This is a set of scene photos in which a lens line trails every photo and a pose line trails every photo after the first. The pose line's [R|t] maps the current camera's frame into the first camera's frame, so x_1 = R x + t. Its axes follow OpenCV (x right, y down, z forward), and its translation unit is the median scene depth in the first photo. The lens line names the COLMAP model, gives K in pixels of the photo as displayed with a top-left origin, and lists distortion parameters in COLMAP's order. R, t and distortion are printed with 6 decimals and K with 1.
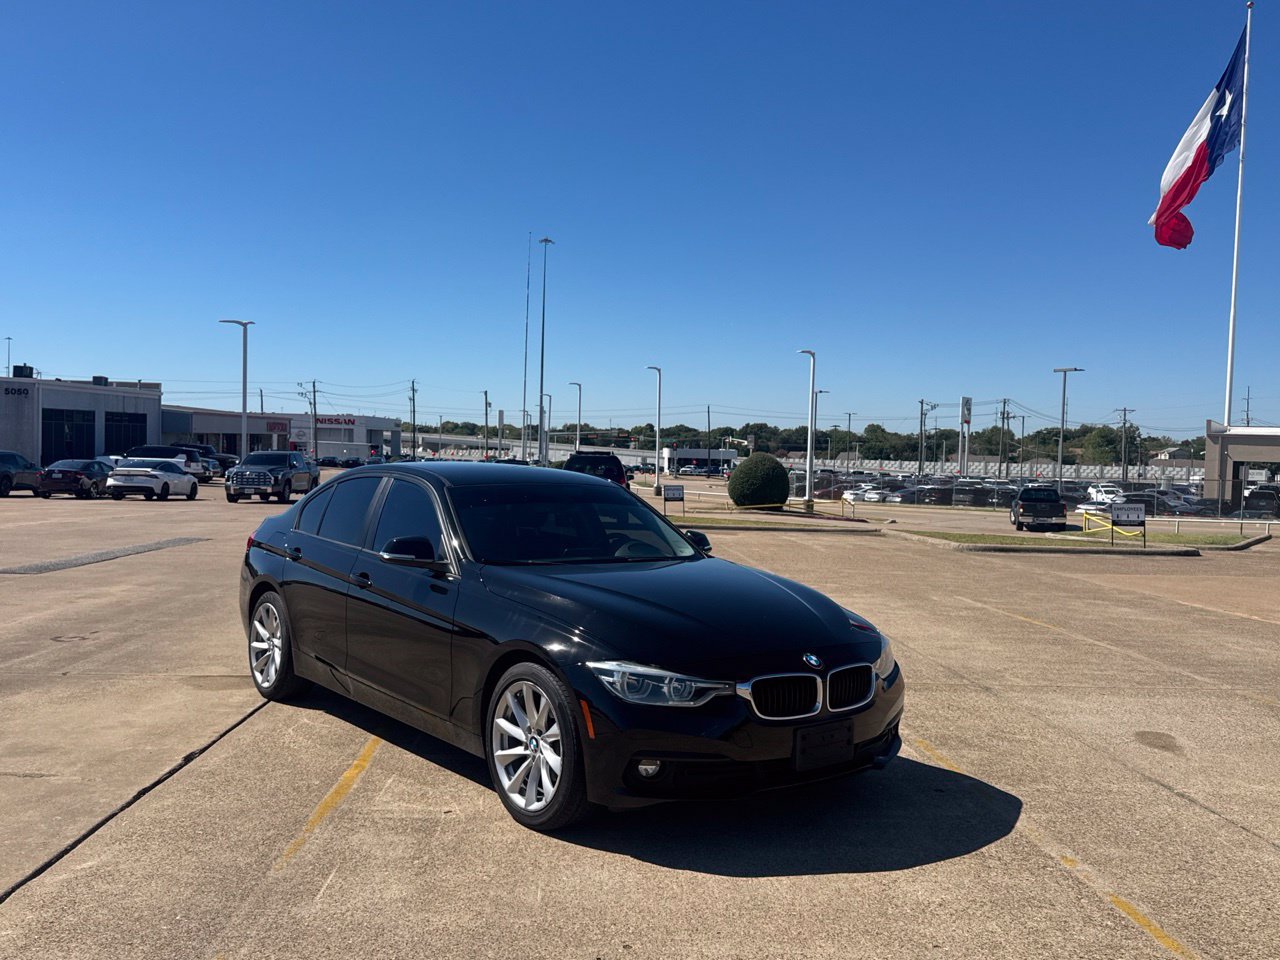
lens RADIAL K [[1068.2, 0, 636.8], [0, 1068.2, 479.5], [0, 0, 1]] dist [0.116811, -0.198027]
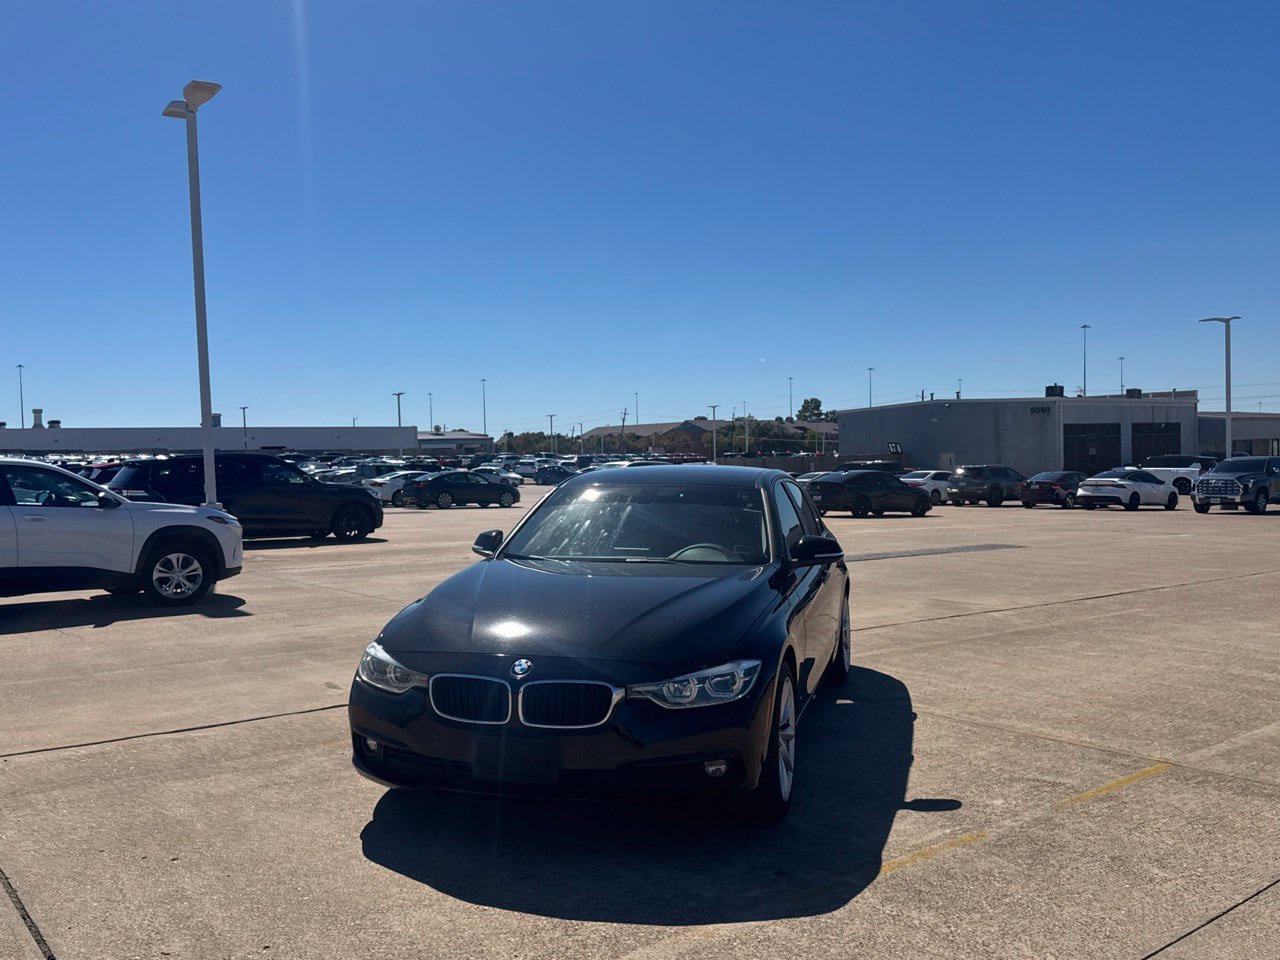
lens RADIAL K [[1068.2, 0, 637.8], [0, 1068.2, 485.4], [0, 0, 1]] dist [0.116811, -0.198027]
pose [[0.574523, -0.015144, -0.818349, 0.134159], [0.010616, 0.999883, -0.011050, 0.003048], [0.818420, -0.002339, 0.574616, 0.075138]]
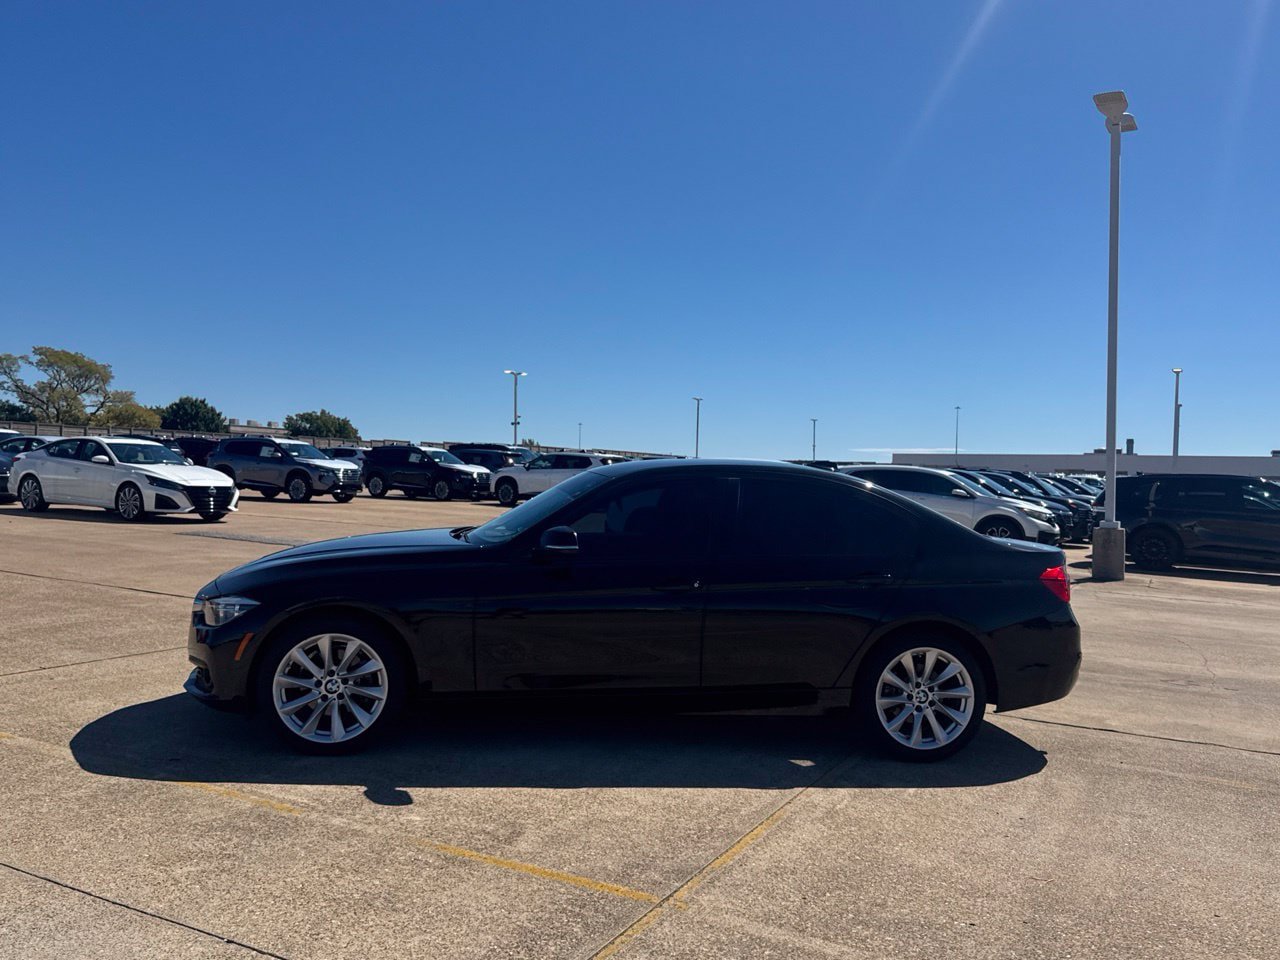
lens RADIAL K [[1064.2, 0, 630.4], [0, 1064.2, 484.6], [0, 0, 1]] dist [0.071219, -0.097091]
pose [[-0.519374, -0.036911, -0.853750, 0.140410], [-0.067828, 0.997695, -0.001871, 0.002867], [0.851851, 0.056936, -0.520680, 0.287690]]
